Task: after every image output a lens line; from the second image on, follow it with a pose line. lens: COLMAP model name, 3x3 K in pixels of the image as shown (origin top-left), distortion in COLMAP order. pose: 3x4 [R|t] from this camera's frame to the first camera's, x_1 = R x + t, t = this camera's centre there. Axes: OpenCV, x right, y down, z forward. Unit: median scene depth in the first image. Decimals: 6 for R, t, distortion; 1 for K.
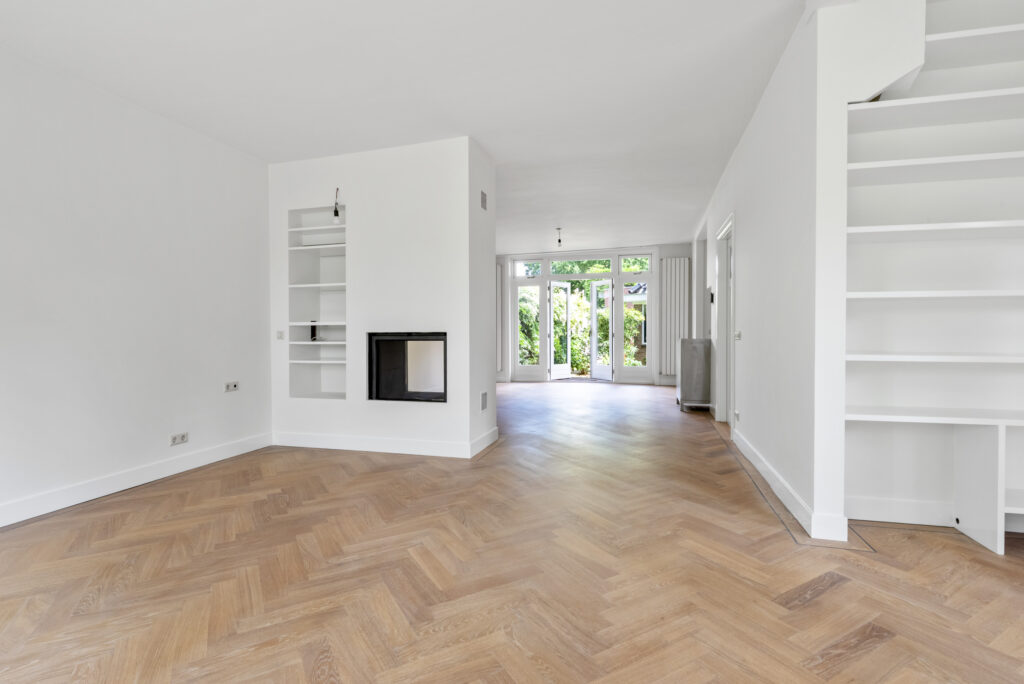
lens RADIAL K [[475.7, 0, 520.2], [0, 475.7, 339.5], [0, 0, 1]] dist [-0.003990, 0.002324]
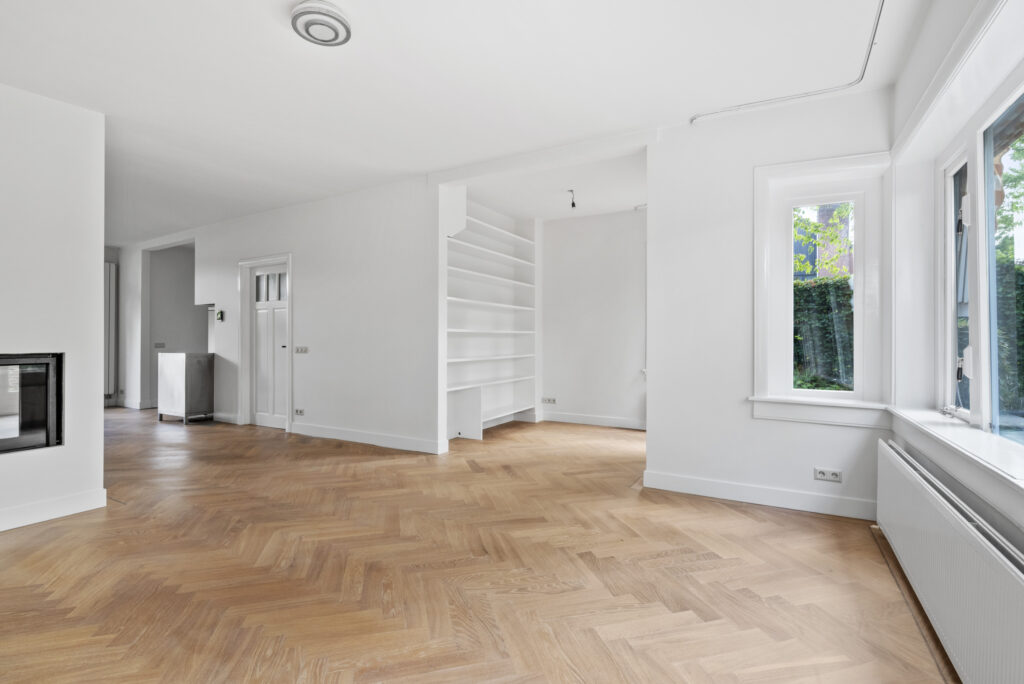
lens RADIAL K [[475.7, 0, 507.3], [0, 475.7, 342.3], [0, 0, 1]] dist [-0.003990, 0.002324]
pose [[0.266478, 0.003954, 0.963833, -0.941277], [0.013329, 0.999881, -0.007787, -0.015766], [-0.963749, 0.014922, 0.266394, 0.168933]]
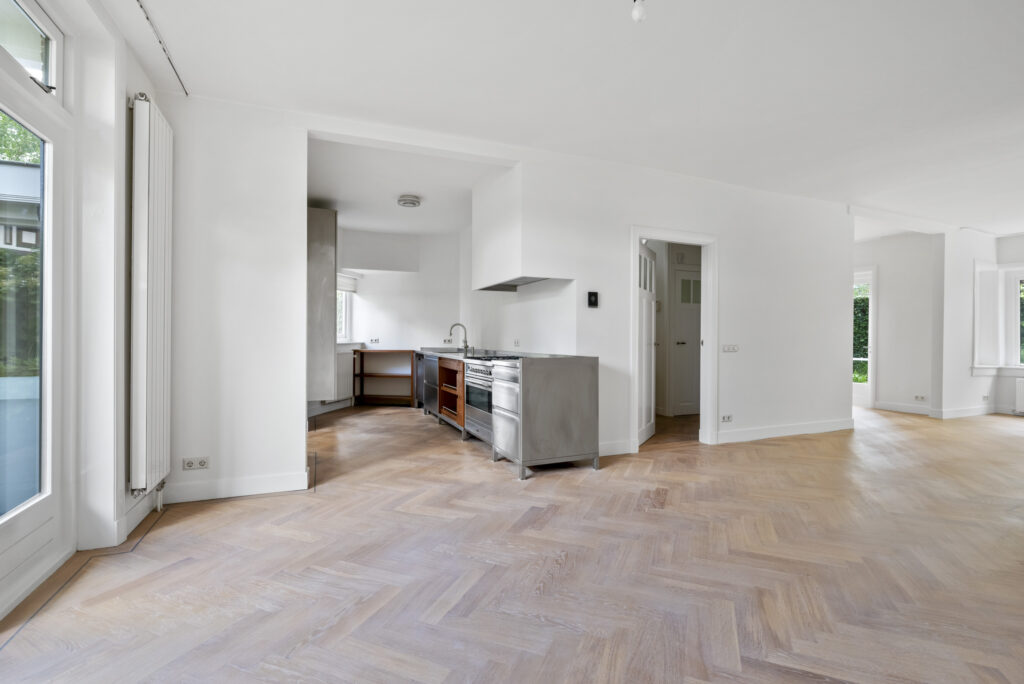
lens RADIAL K [[475.7, 0, 519.5], [0, 475.7, 342.6], [0, 0, 1]] dist [-0.003990, 0.002324]
pose [[-0.618129, -0.005651, 0.786056, -0.201630], [0.009586, 0.999846, 0.014727, -0.062865], [-0.786018, 0.016638, -0.617980, 3.081445]]
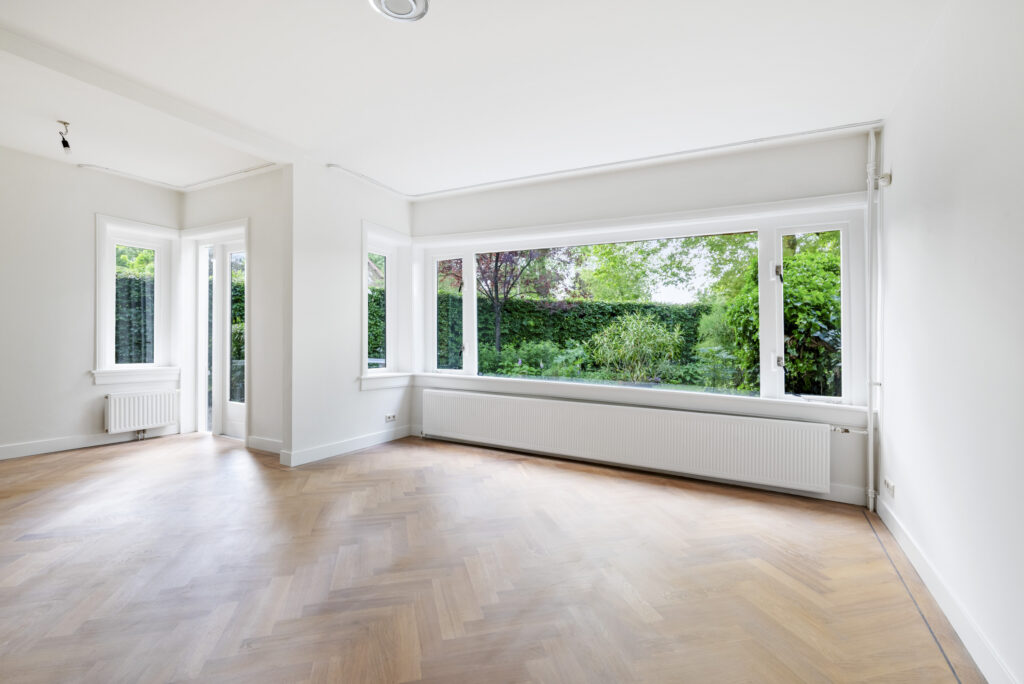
lens RADIAL K [[449.1, 0, 509.3], [0, 449.1, 341.6], [0, 0, 1]] dist [-0.001353, 0.001458]
pose [[-0.963746, -0.003984, 0.266791, -0.623845], [0.000494, 0.999860, 0.016713, -0.033547], [-0.266820, 0.016239, -0.963610, 1.234611]]
